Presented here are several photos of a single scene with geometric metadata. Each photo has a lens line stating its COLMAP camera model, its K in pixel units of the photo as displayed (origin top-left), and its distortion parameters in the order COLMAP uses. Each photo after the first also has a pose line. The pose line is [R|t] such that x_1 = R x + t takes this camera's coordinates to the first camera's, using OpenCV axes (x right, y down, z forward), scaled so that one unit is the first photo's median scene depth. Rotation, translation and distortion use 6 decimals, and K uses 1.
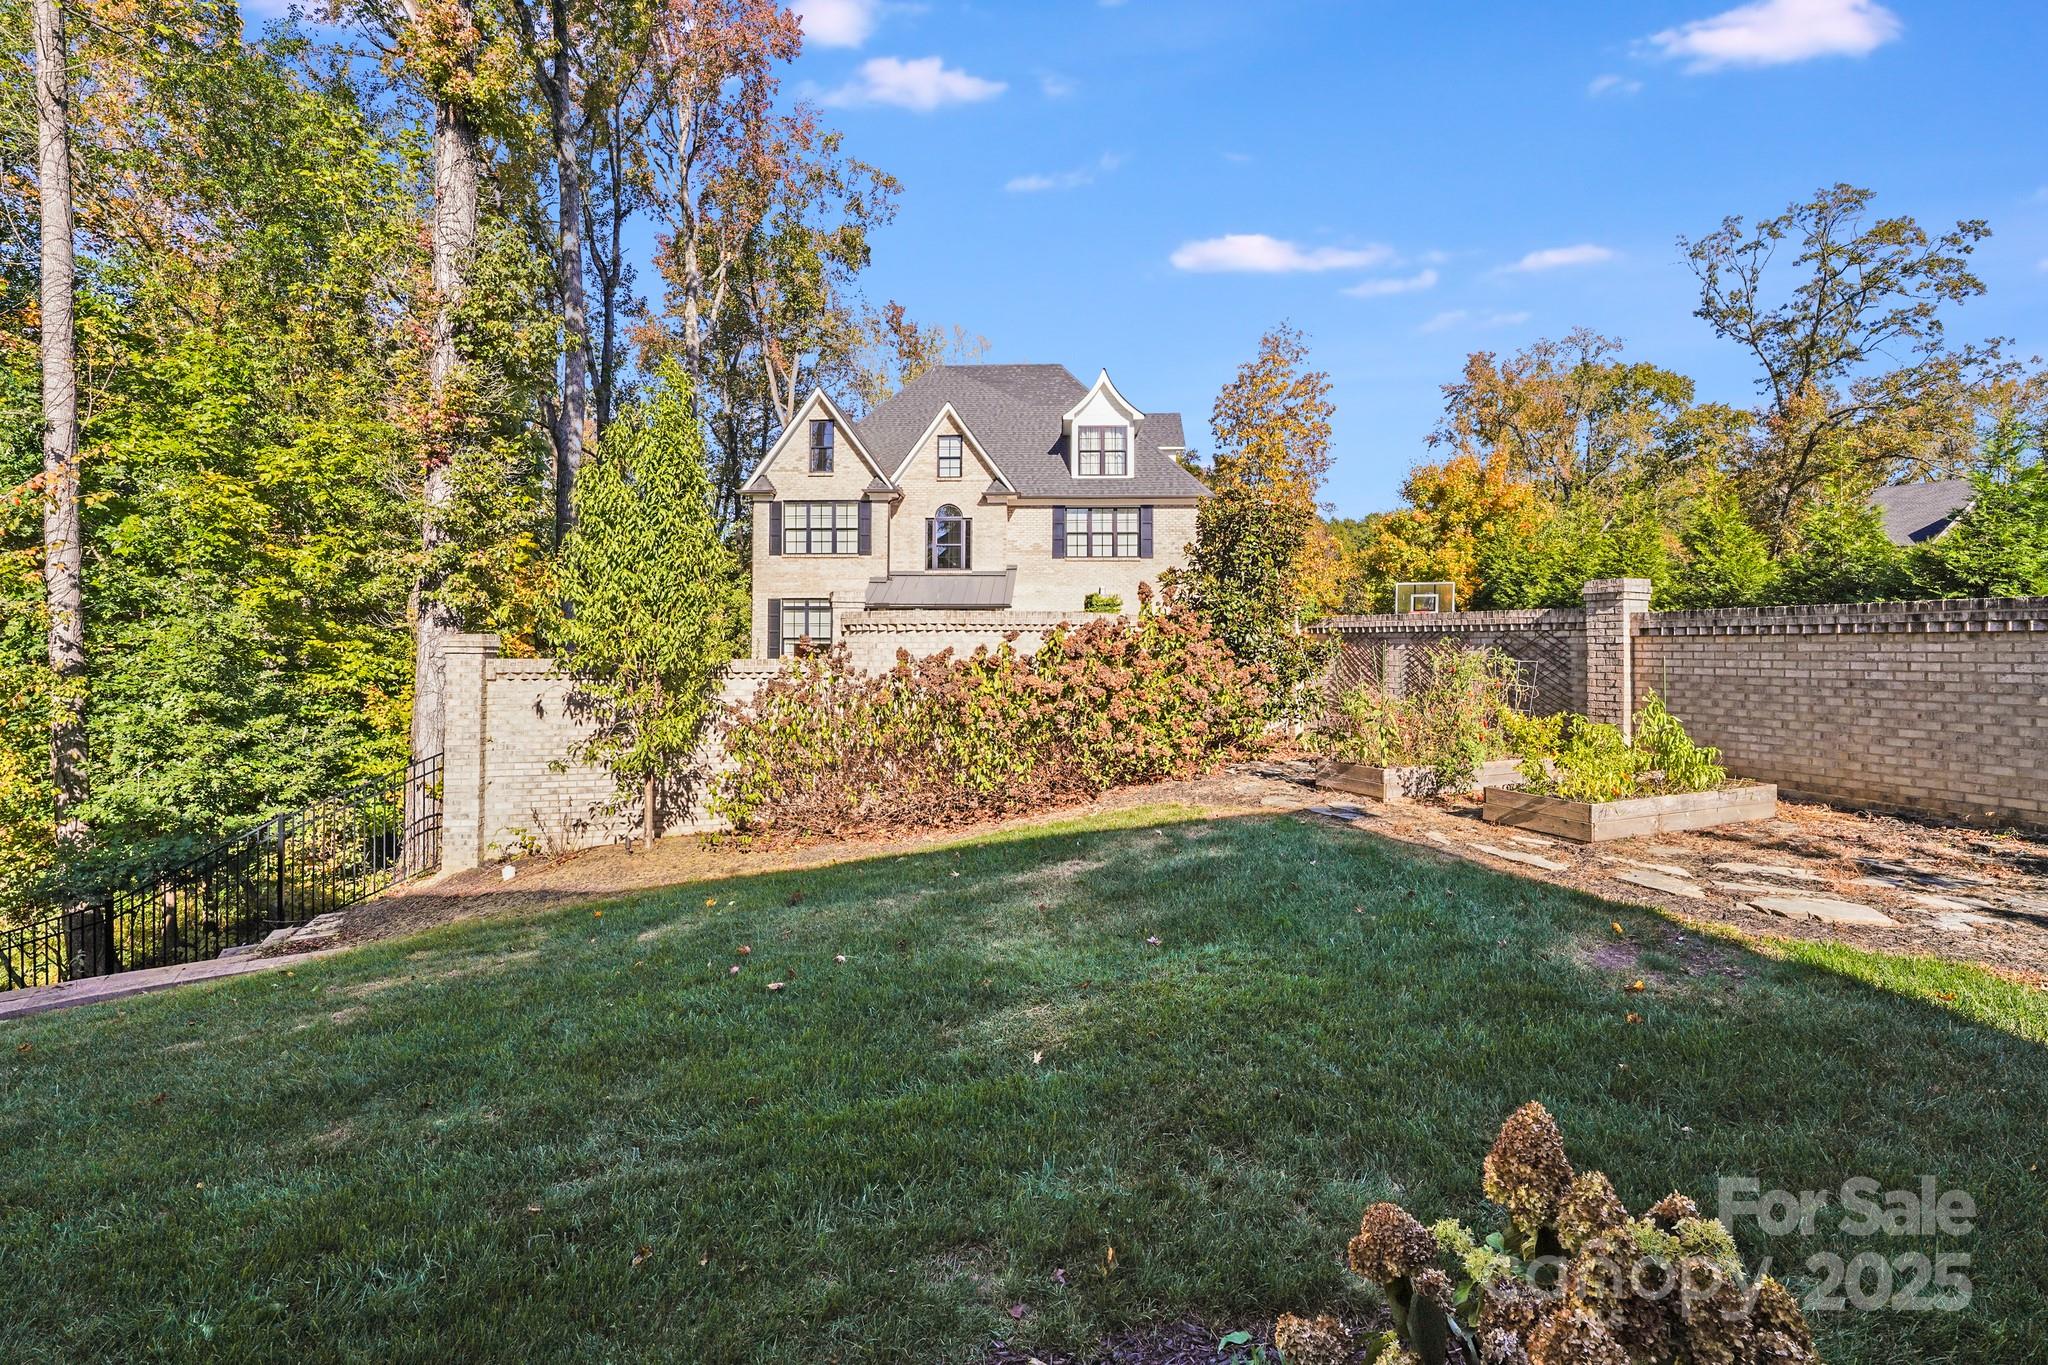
lens RADIAL K [[843.1, 0, 1035.4], [0, 843.1, 676.5], [0, 0, 1]] dist [0.000911, -0.000326]
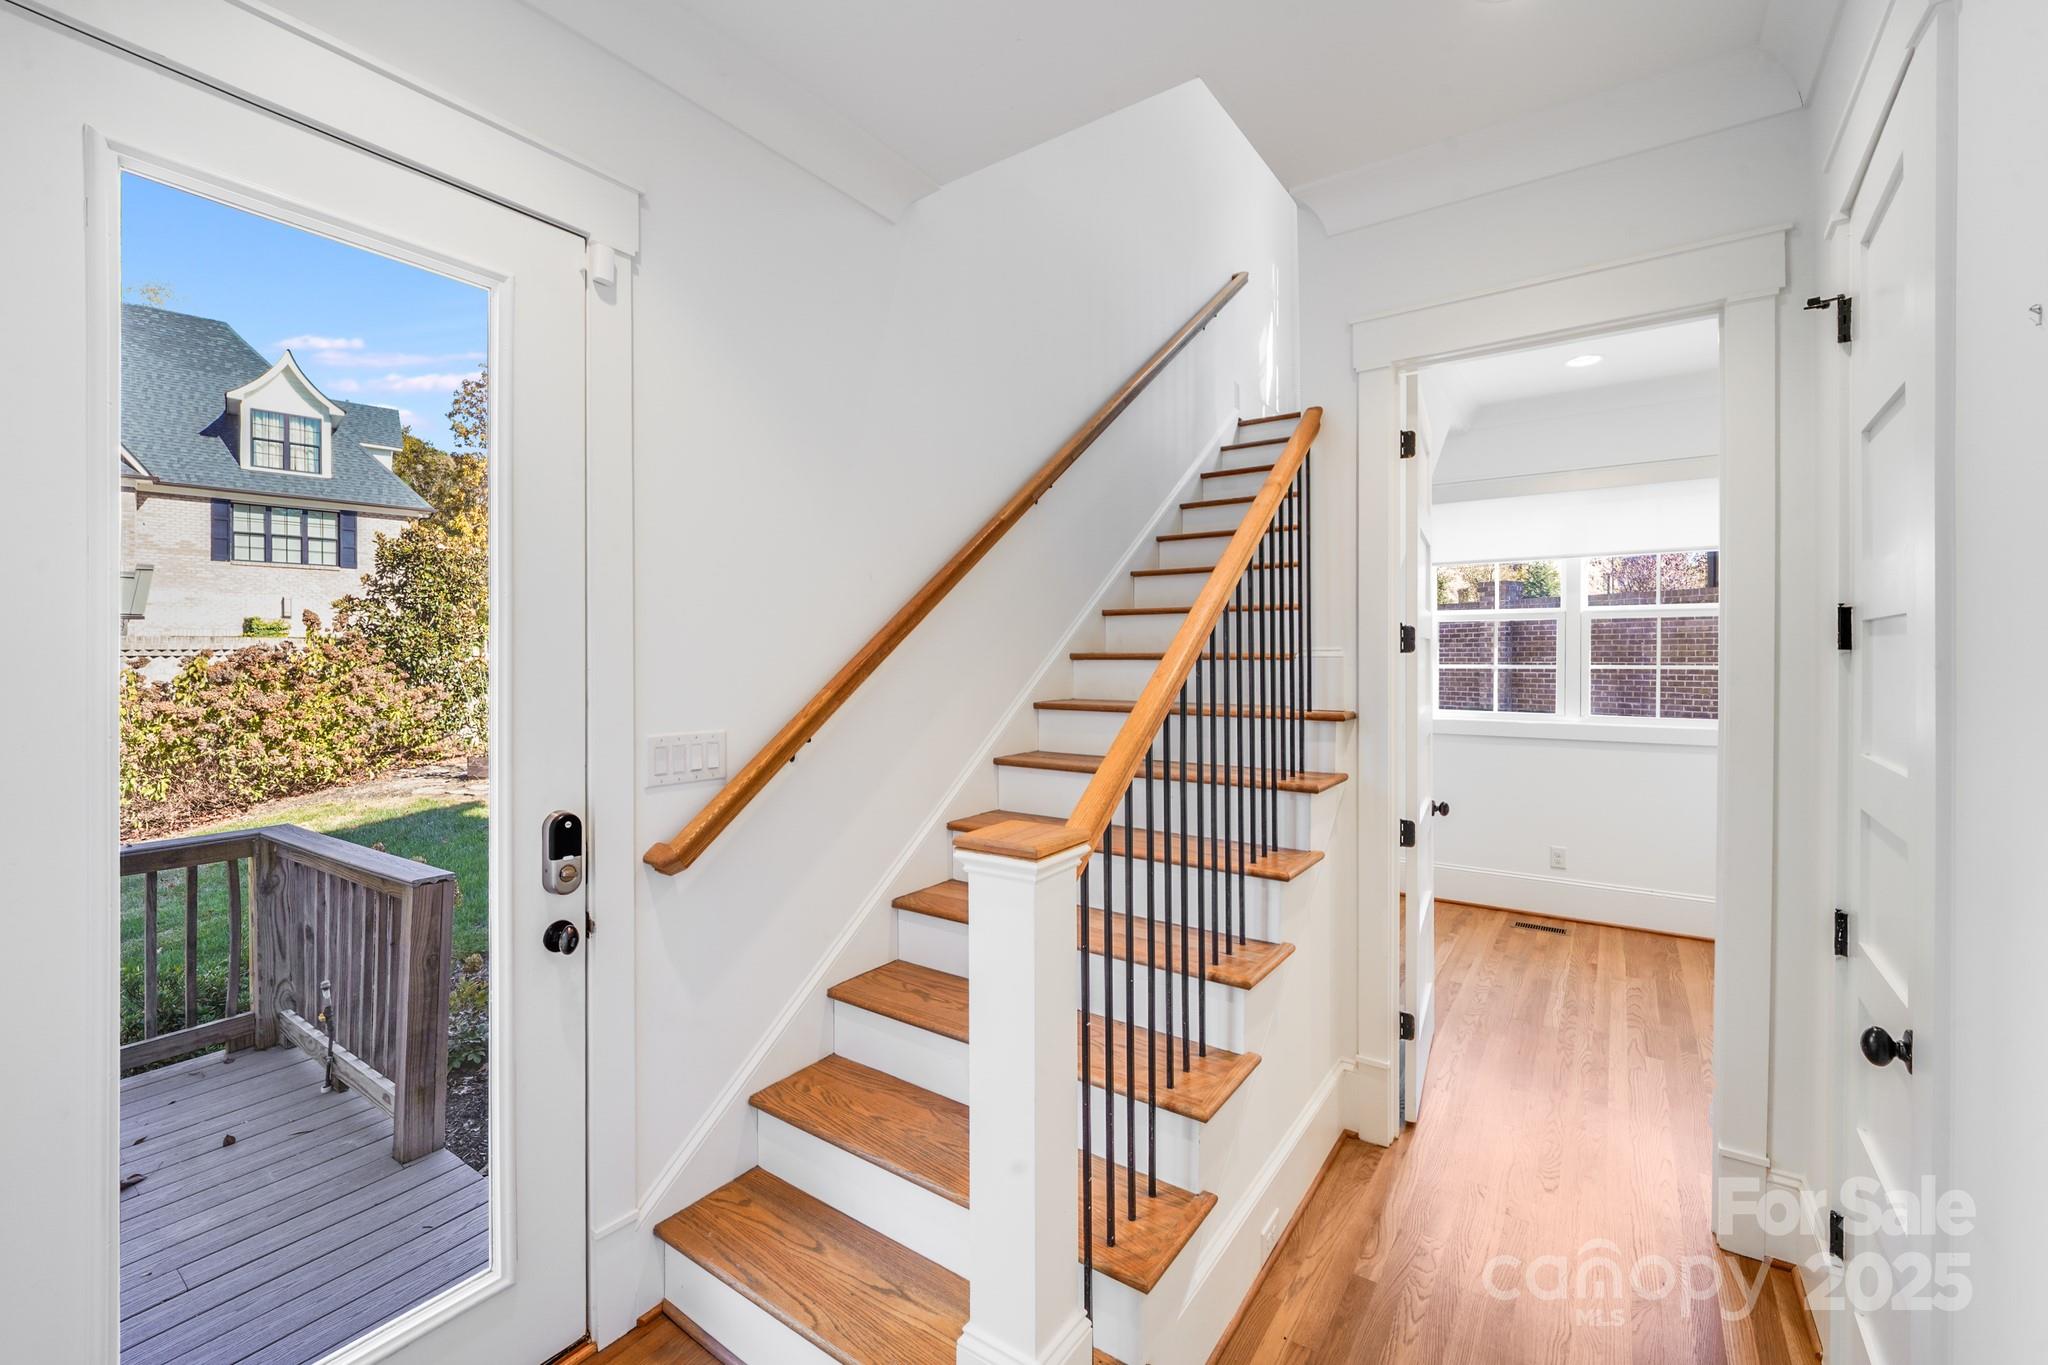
lens RADIAL K [[877.0, 0, 1012.9], [0, 877.0, 663.9], [0, 0, 1]] dist [-0.000015, -0.000242]
pose [[0.733154, -0.012450, 0.679949, 0.022213], [0.028997, 0.999495, -0.012964, -0.002853], [-0.679444, 0.029221, 0.733145, -0.416470]]
